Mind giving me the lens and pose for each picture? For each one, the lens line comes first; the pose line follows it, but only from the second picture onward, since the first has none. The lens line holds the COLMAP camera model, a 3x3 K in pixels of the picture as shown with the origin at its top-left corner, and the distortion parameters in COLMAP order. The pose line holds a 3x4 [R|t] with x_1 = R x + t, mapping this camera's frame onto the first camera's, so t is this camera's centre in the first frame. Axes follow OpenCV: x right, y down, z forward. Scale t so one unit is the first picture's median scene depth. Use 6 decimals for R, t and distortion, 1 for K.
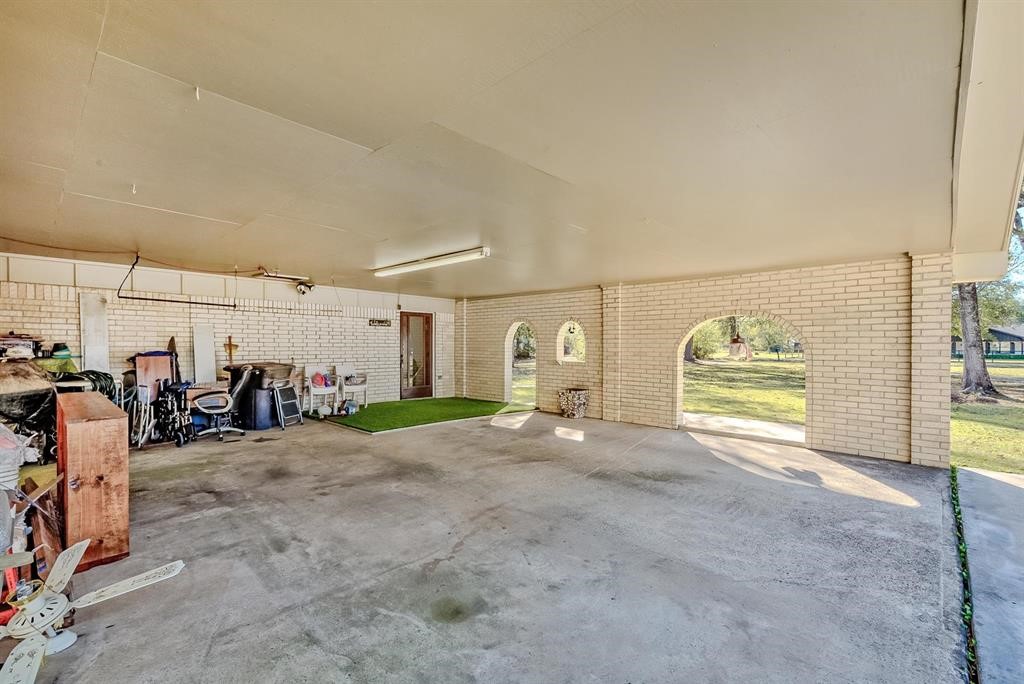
lens RADIAL K [[462.0, 0, 511.9], [0, 462.0, 343.7], [0, 0, 1]] dist [0.027270, 0.000609]
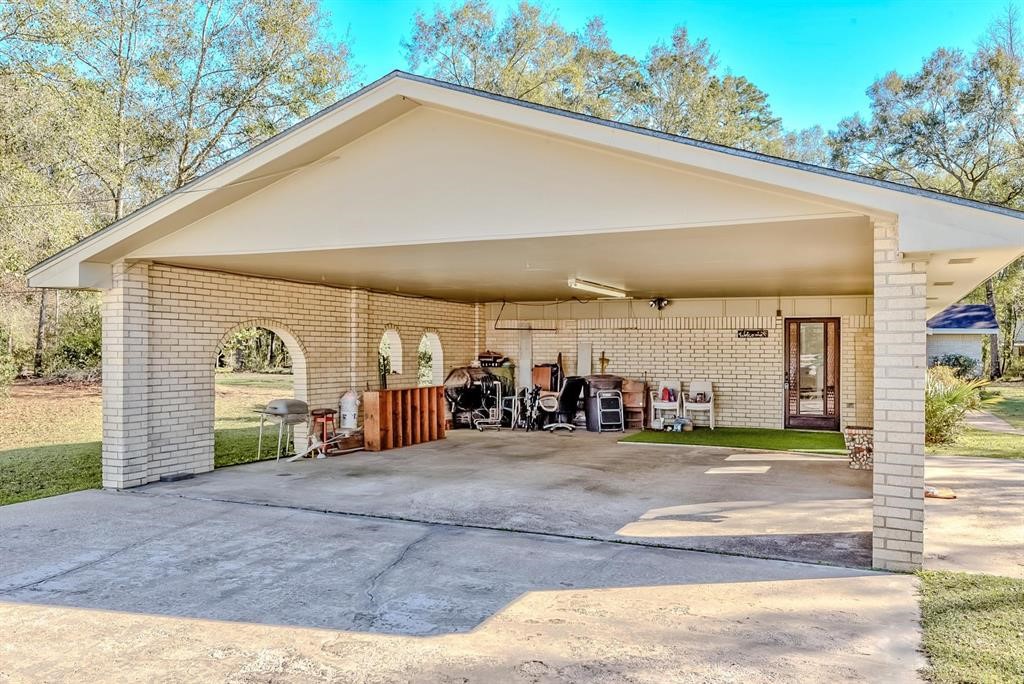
lens RADIAL K [[828.8, 0, 511.9], [0, 828.8, 344.4], [0, 0, 1]] dist [-0.004232, -0.000455]
pose [[0.316573, -0.008832, -0.948527, 1.160176], [0.000976, 0.999959, -0.008985, -0.014053], [0.948568, 0.001919, 0.316568, 0.122719]]
